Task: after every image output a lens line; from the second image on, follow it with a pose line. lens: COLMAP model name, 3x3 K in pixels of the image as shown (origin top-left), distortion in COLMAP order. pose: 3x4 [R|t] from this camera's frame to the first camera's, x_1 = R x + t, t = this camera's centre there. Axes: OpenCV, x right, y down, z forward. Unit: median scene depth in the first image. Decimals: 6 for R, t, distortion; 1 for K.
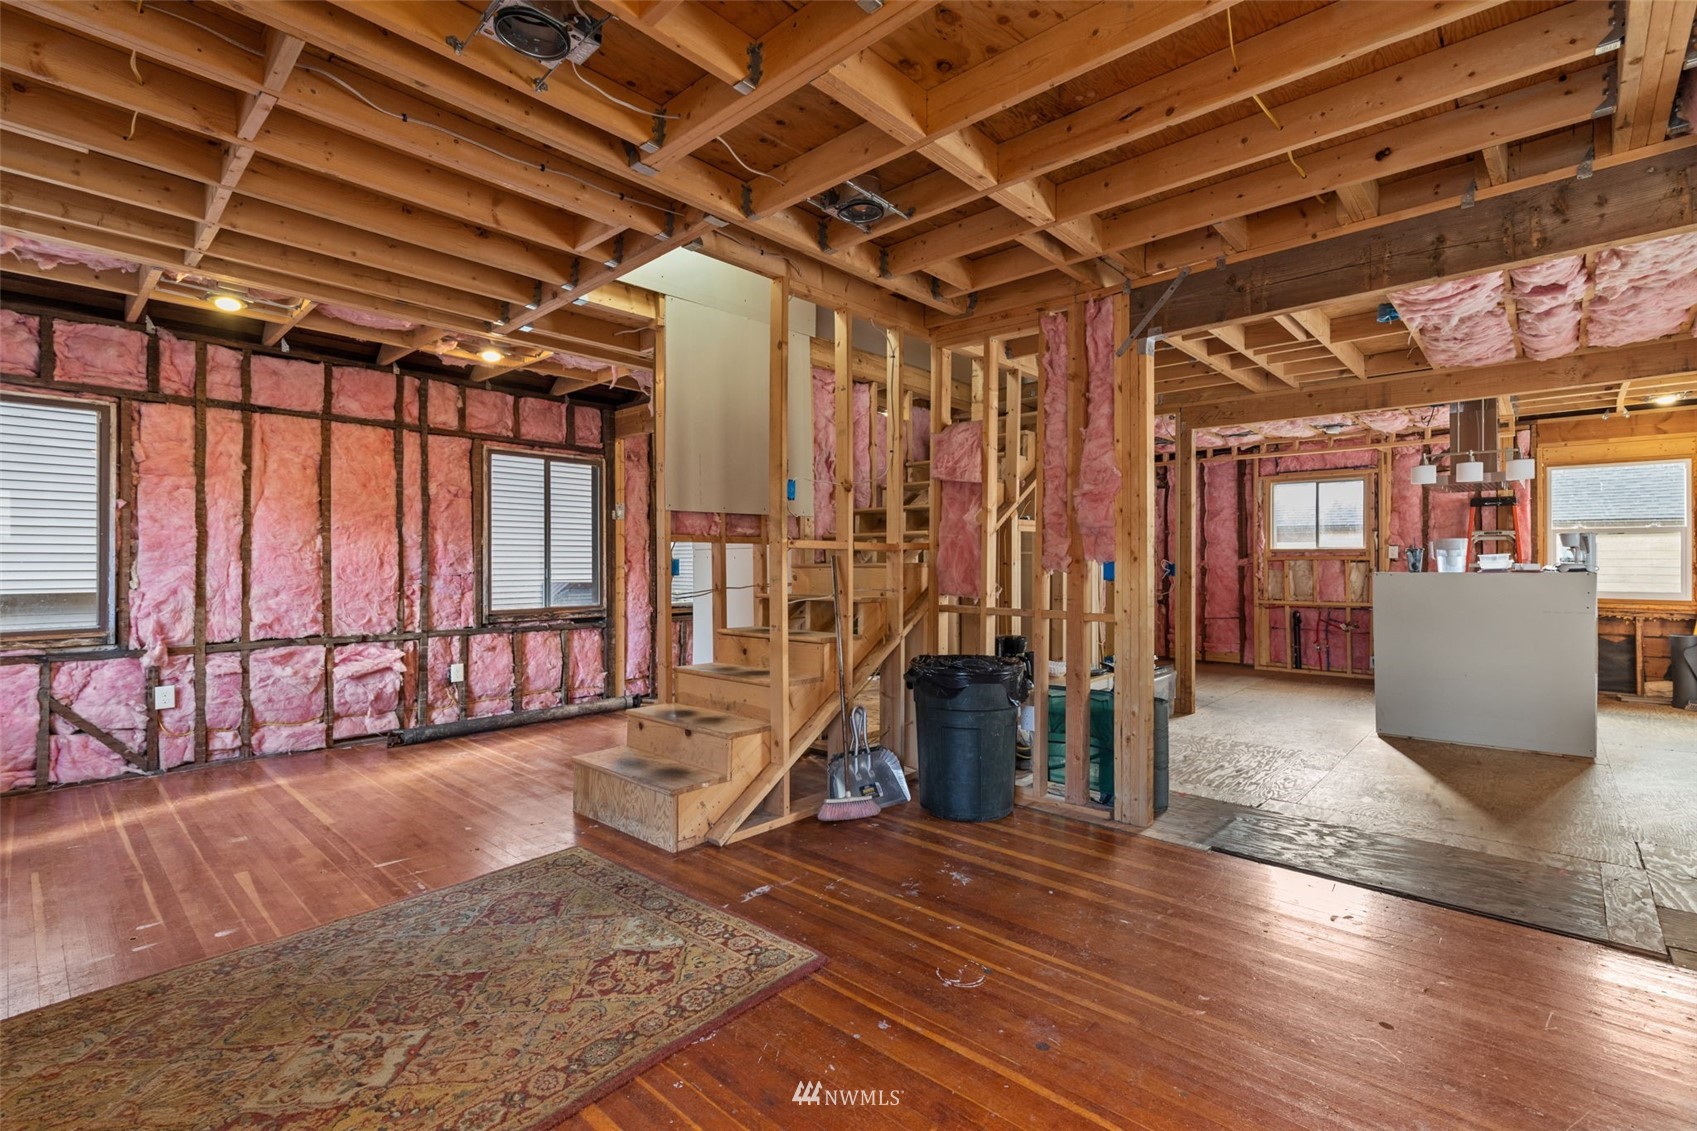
lens RADIAL K [[766.2, 0, 859.4], [0, 766.2, 557.1], [0, 0, 1]] dist [0.009924, -0.001905]
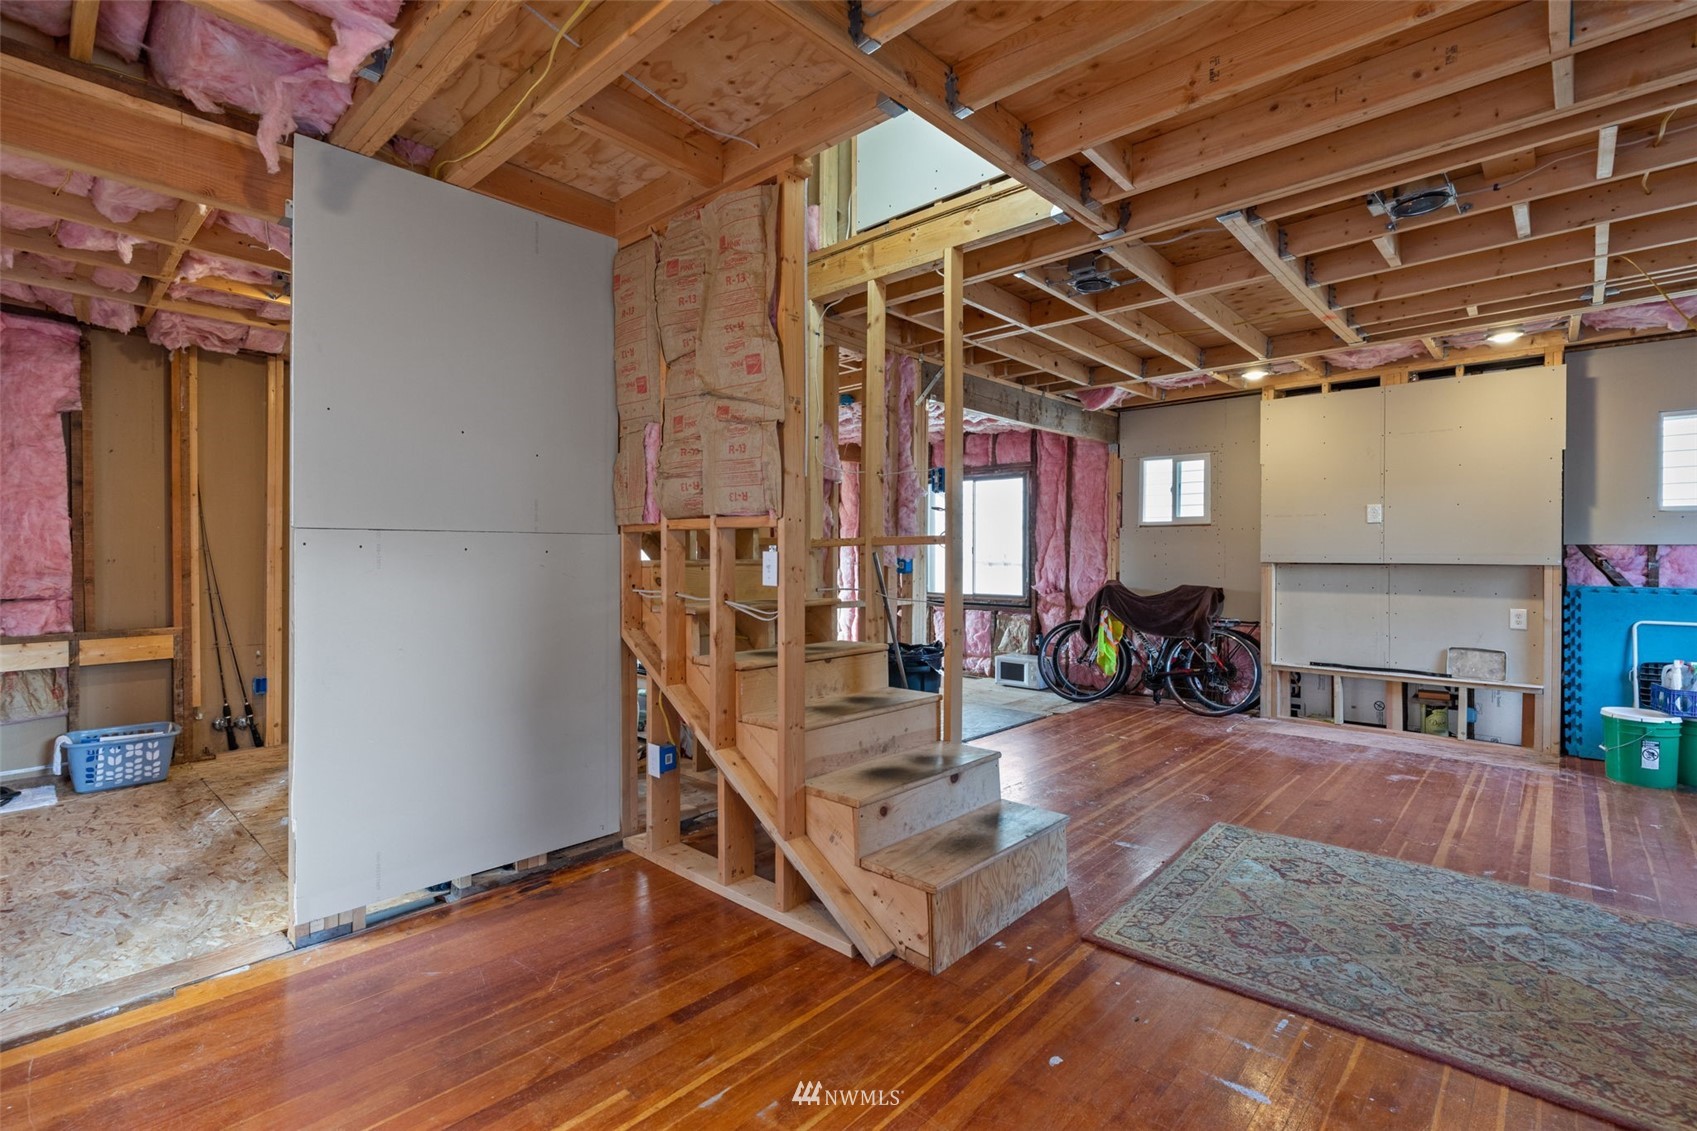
lens RADIAL K [[766.2, 0, 858.0], [0, 766.2, 554.9], [0, 0, 1]] dist [0.009924, -0.001905]
pose [[0.001663, 0.002332, 0.999996, -0.502811], [-0.011435, 0.999932, -0.002313, 0.001806], [-0.999933, -0.011431, 0.001690, 0.549244]]
